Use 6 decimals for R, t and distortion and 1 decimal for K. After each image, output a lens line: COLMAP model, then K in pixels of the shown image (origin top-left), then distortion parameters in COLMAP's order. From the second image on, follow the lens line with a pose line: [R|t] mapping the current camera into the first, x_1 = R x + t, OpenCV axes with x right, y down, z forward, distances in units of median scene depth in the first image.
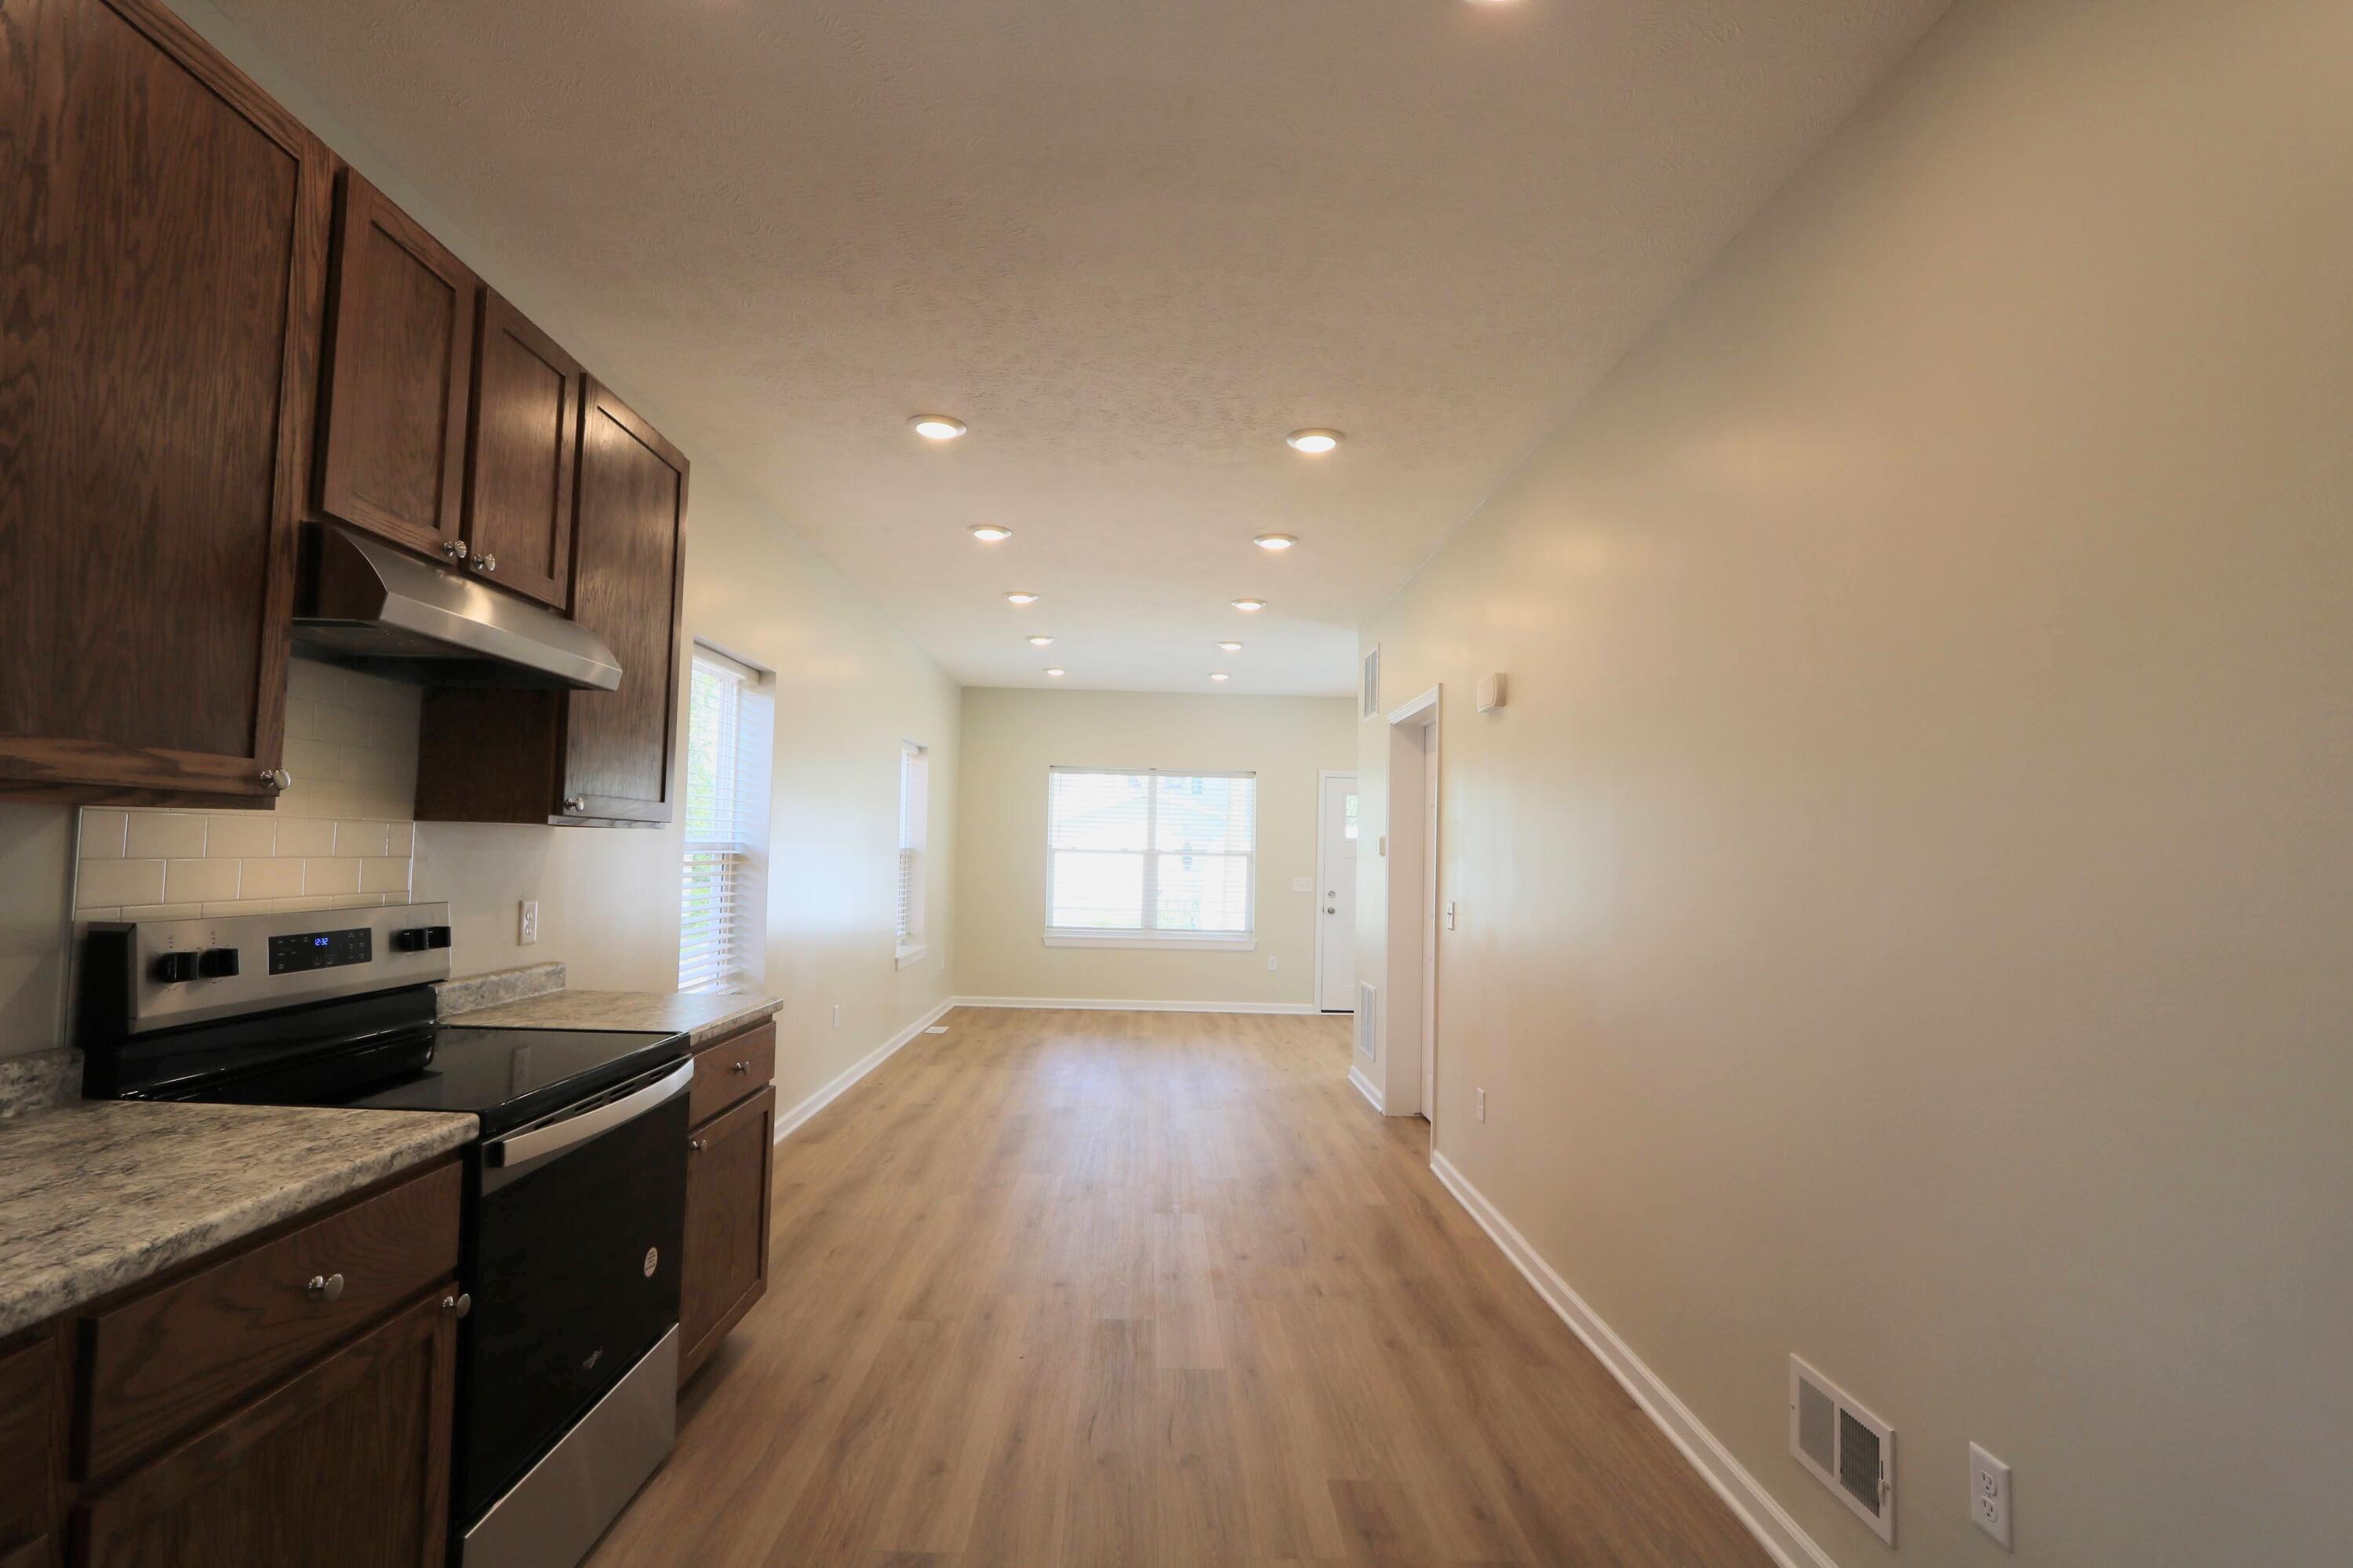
lens RADIAL K [[1088.4, 0, 1165.2], [0, 1088.4, 794.6], [0, 0, 1]] dist [-0.014412, 0.001334]
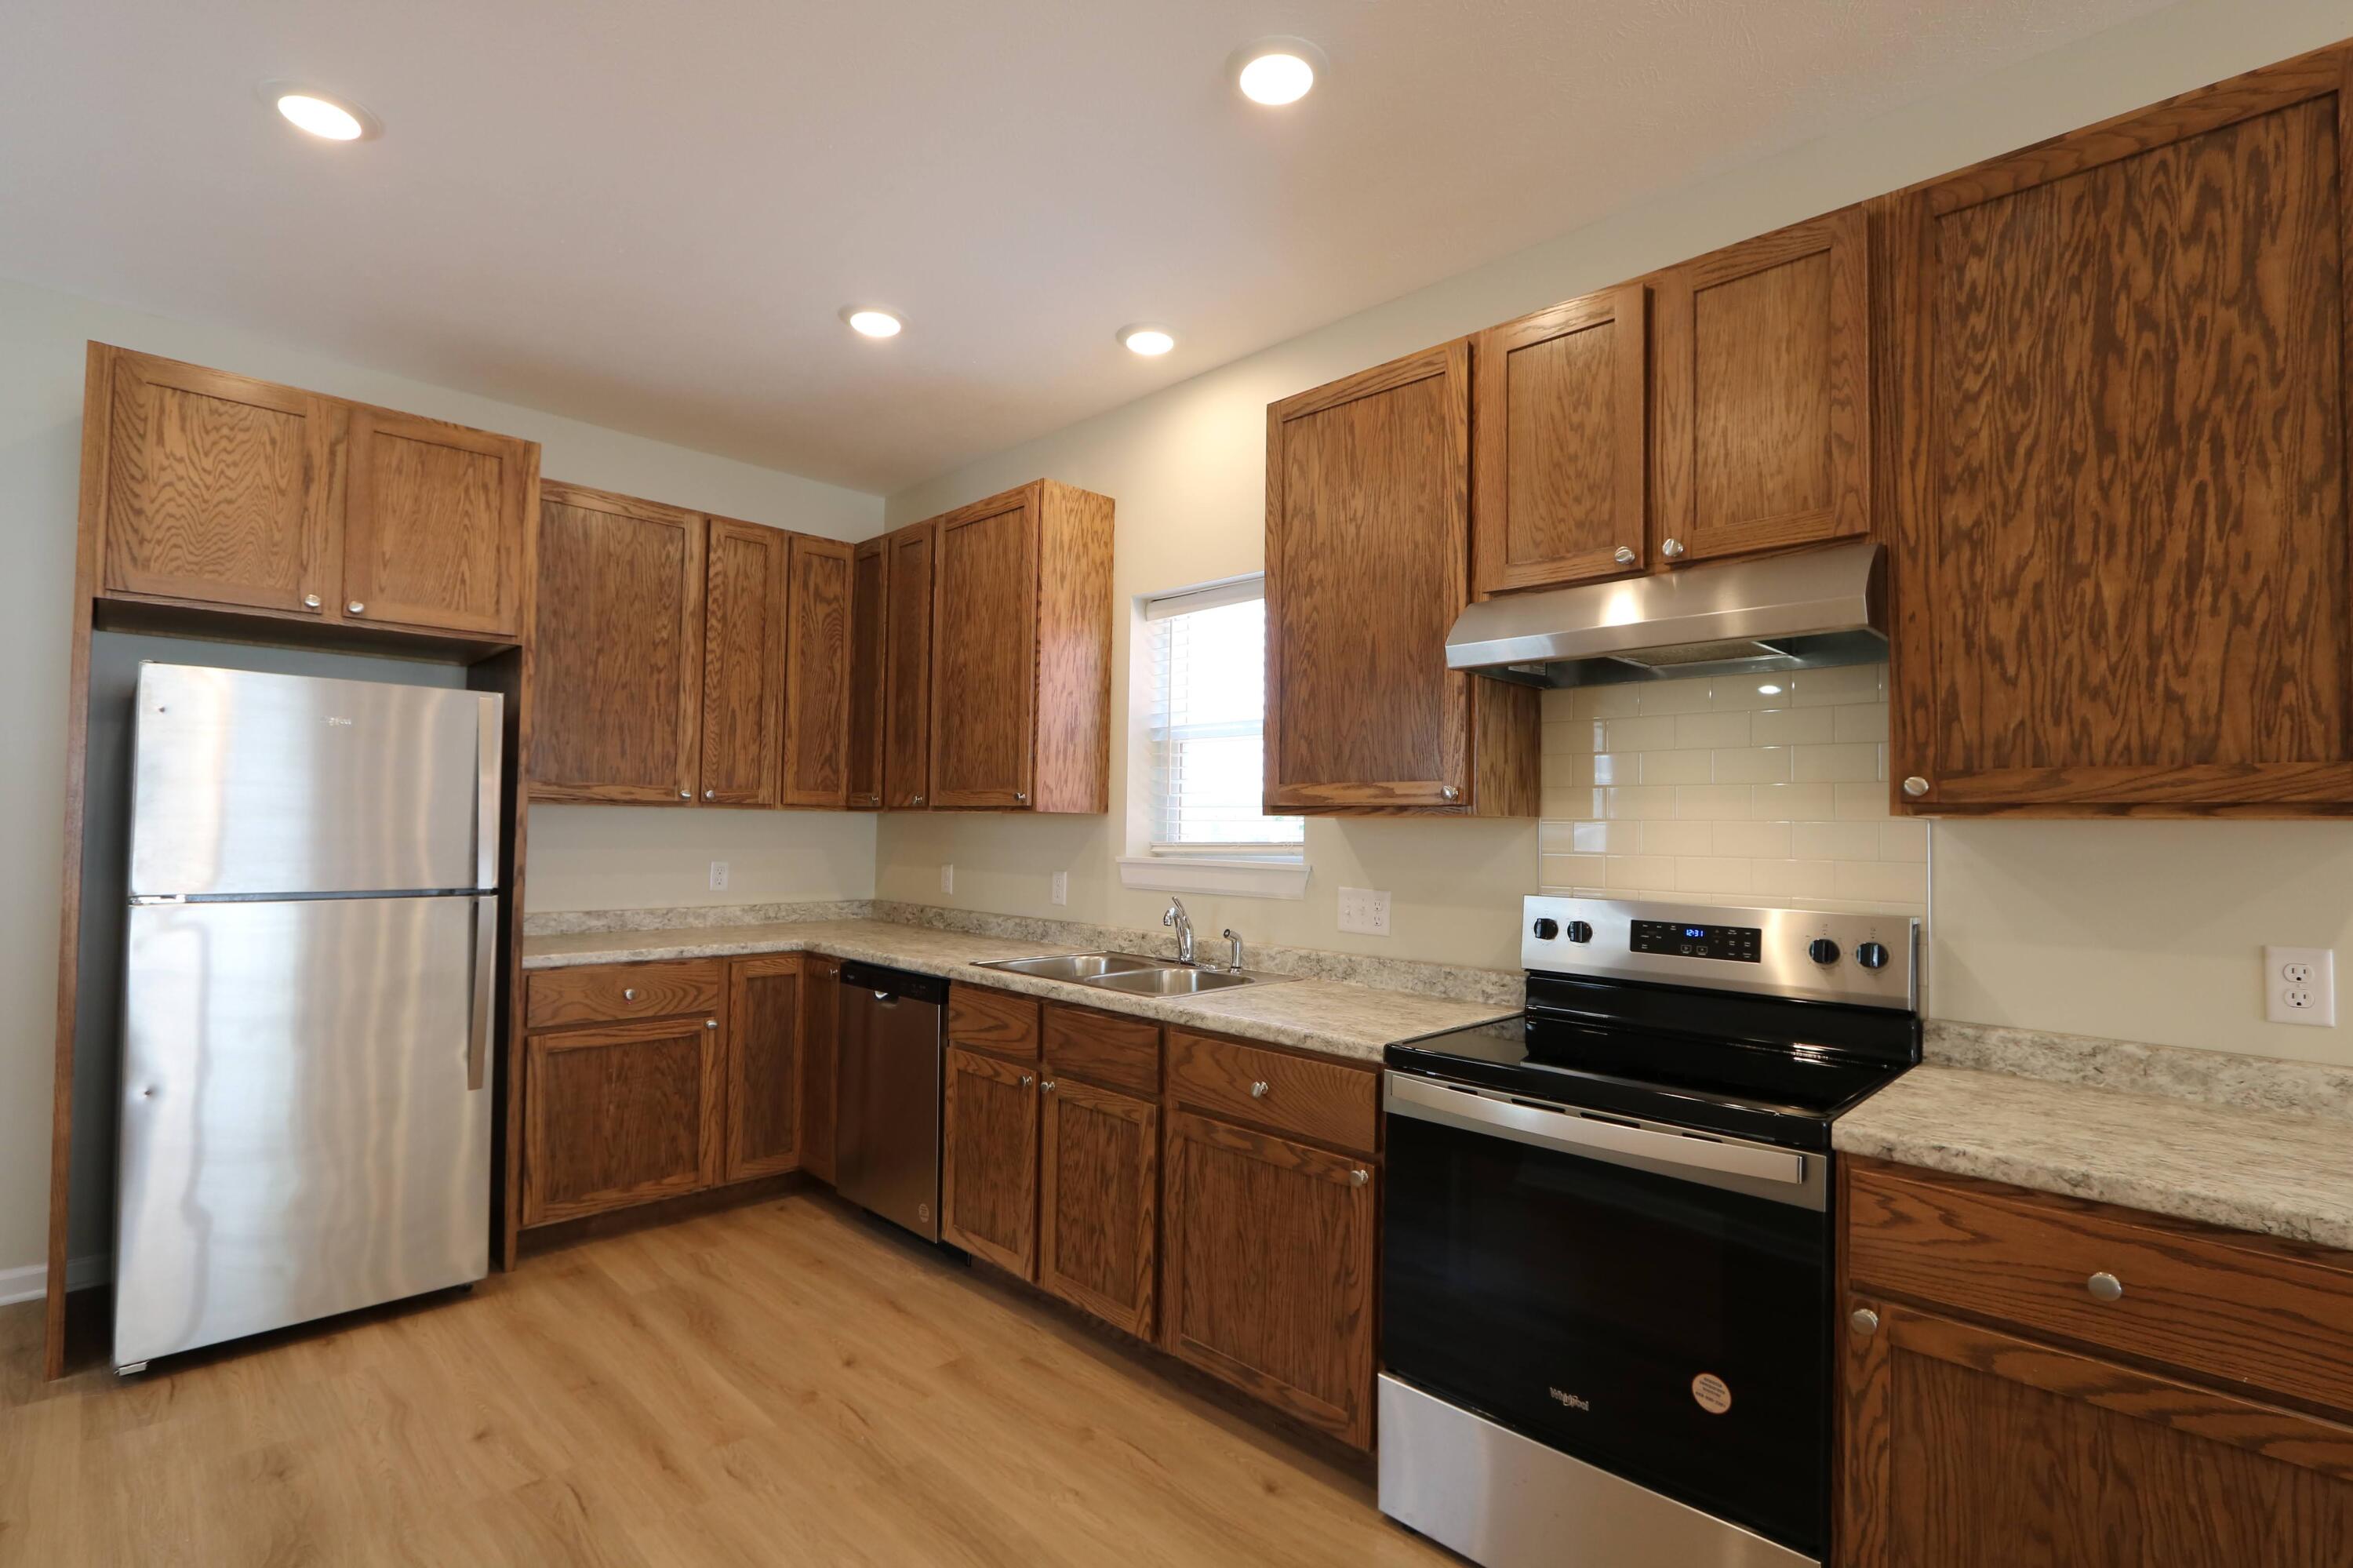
lens RADIAL K [[1088.4, 0, 1165.2], [0, 1088.4, 794.6], [0, 0, 1]] dist [-0.014412, 0.001334]
pose [[-0.719325, -0.057843, -0.692261, 0.390156], [0.003450, 0.996218, -0.086826, 0.095104], [0.694665, -0.064845, -0.716405, 1.500844]]
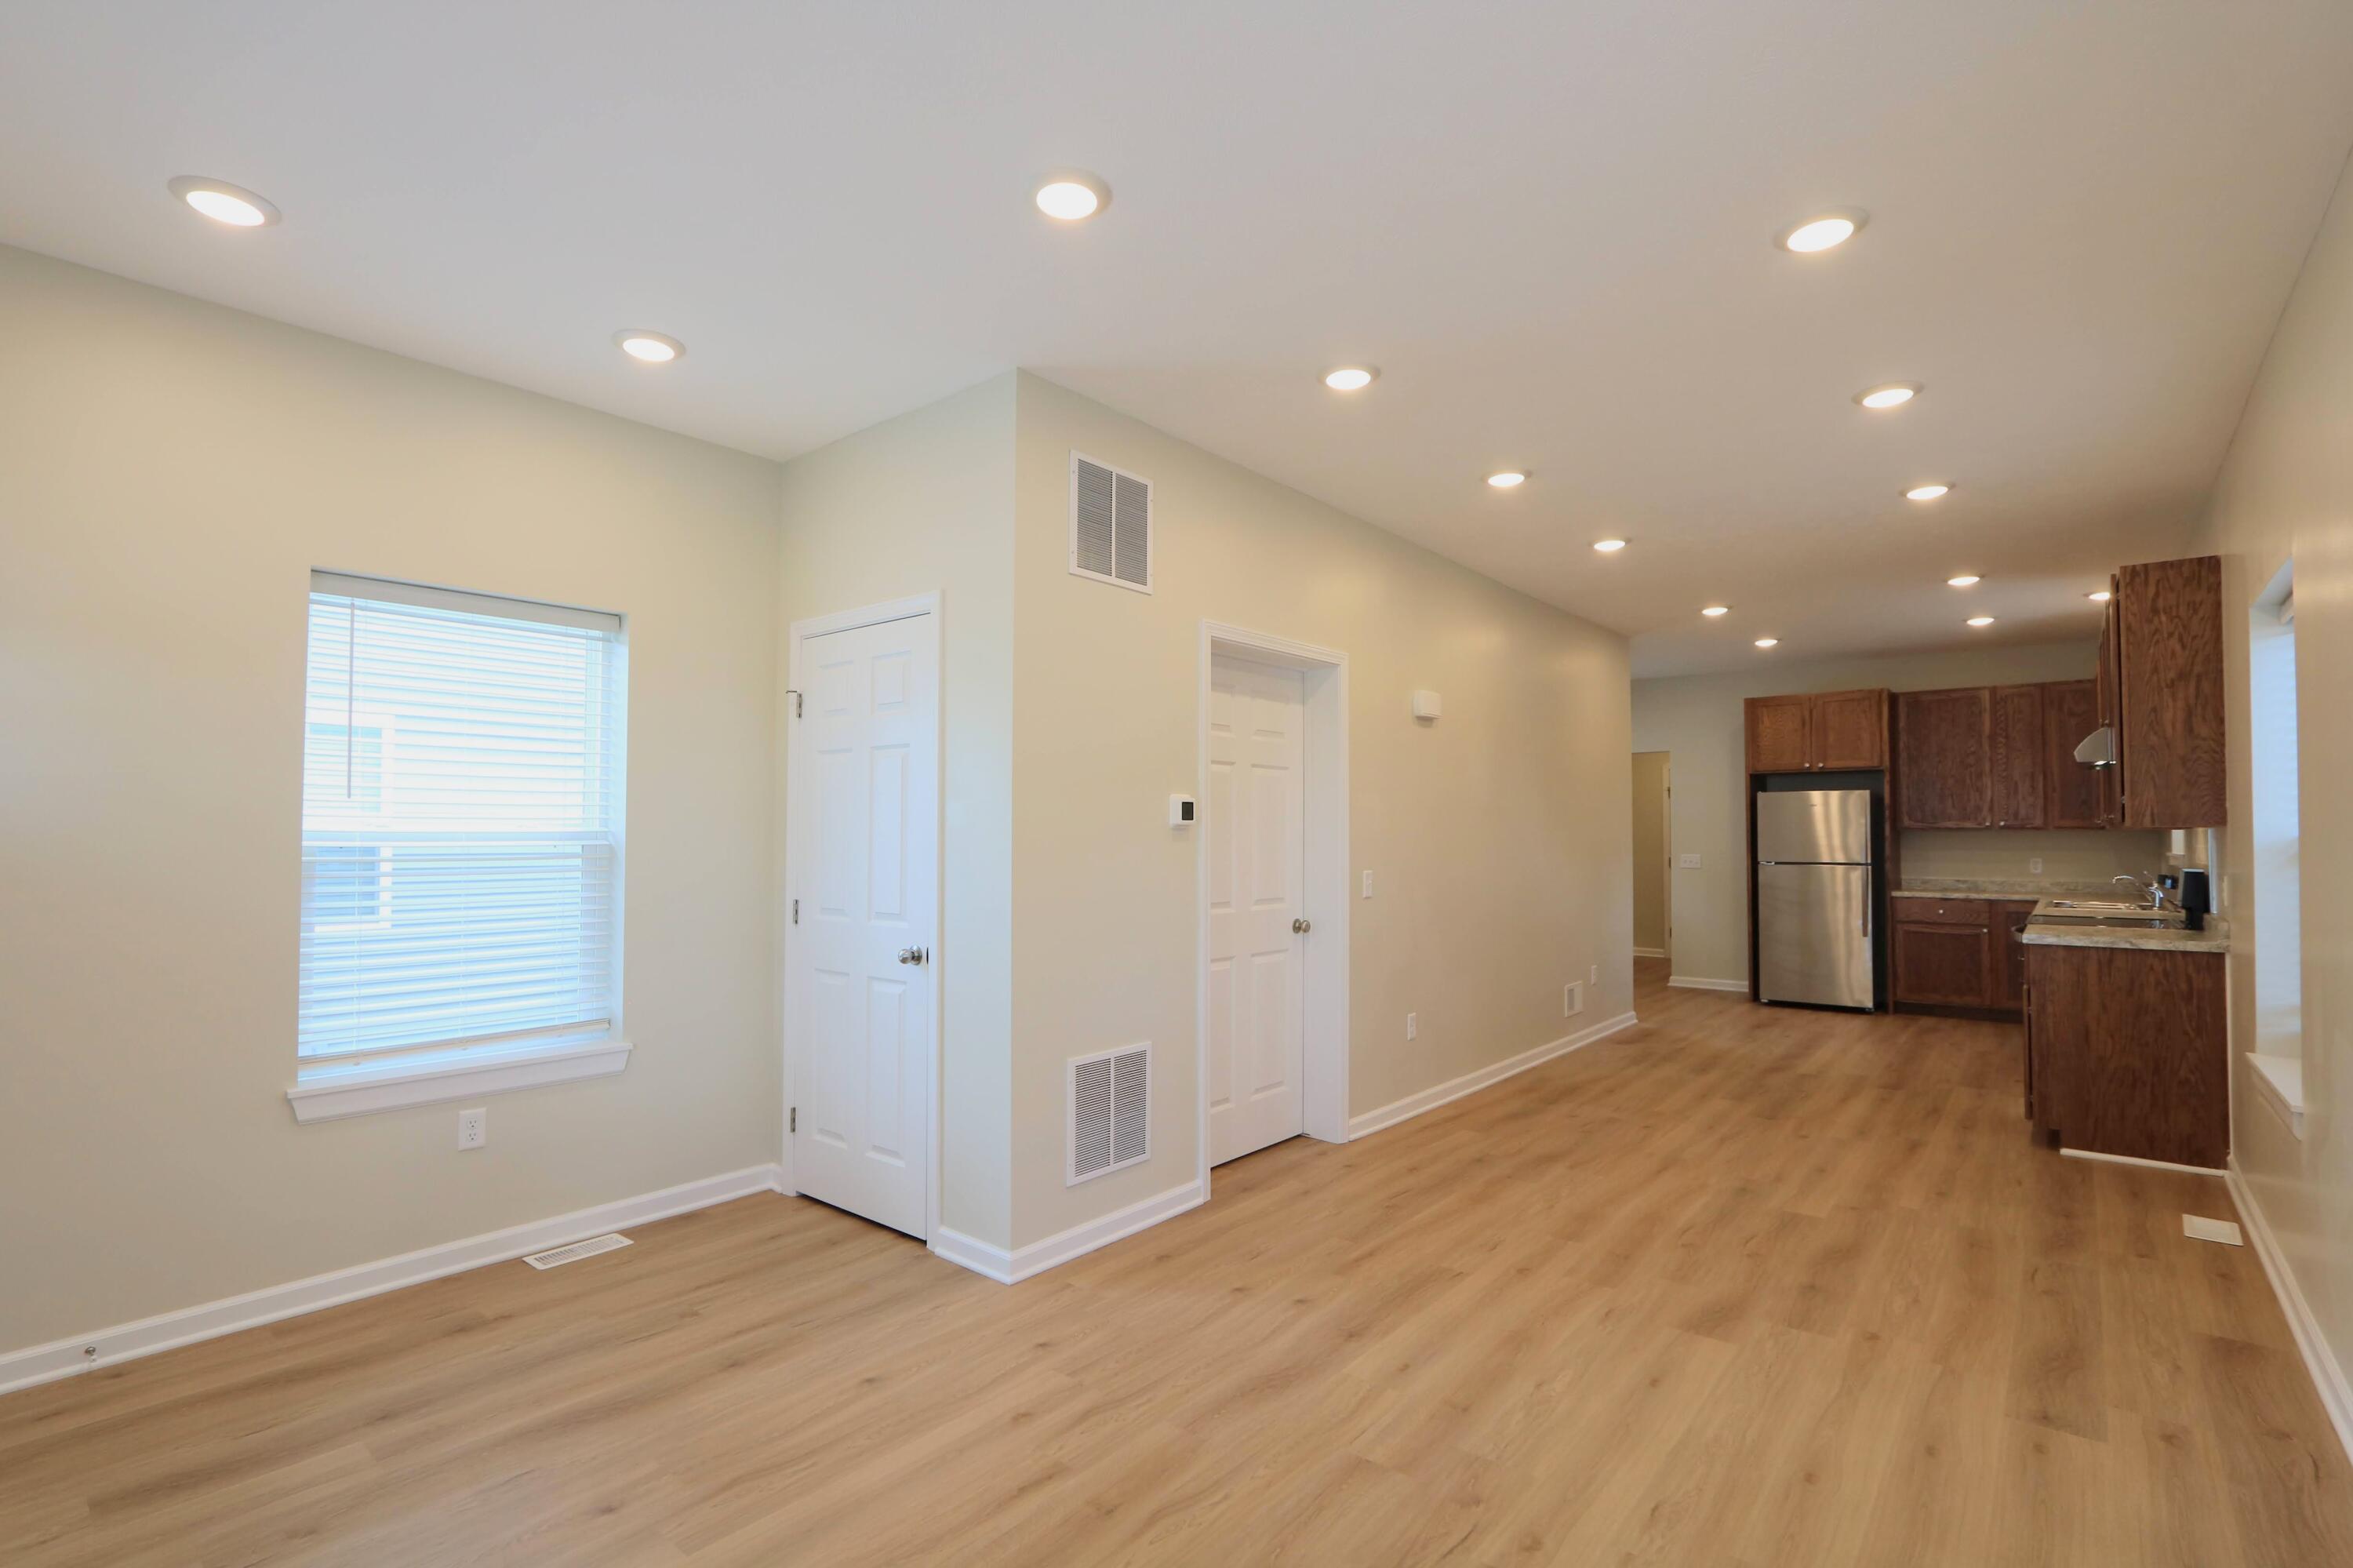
lens RADIAL K [[1088.4, 0, 1165.2], [0, 1088.4, 794.6], [0, 0, 1]] dist [-0.014412, 0.001334]
pose [[-0.754637, -0.001865, 0.656140, -0.692586], [-0.056598, 0.996454, -0.062262, 0.241466], [-0.653697, -0.084121, -0.752066, 4.643915]]
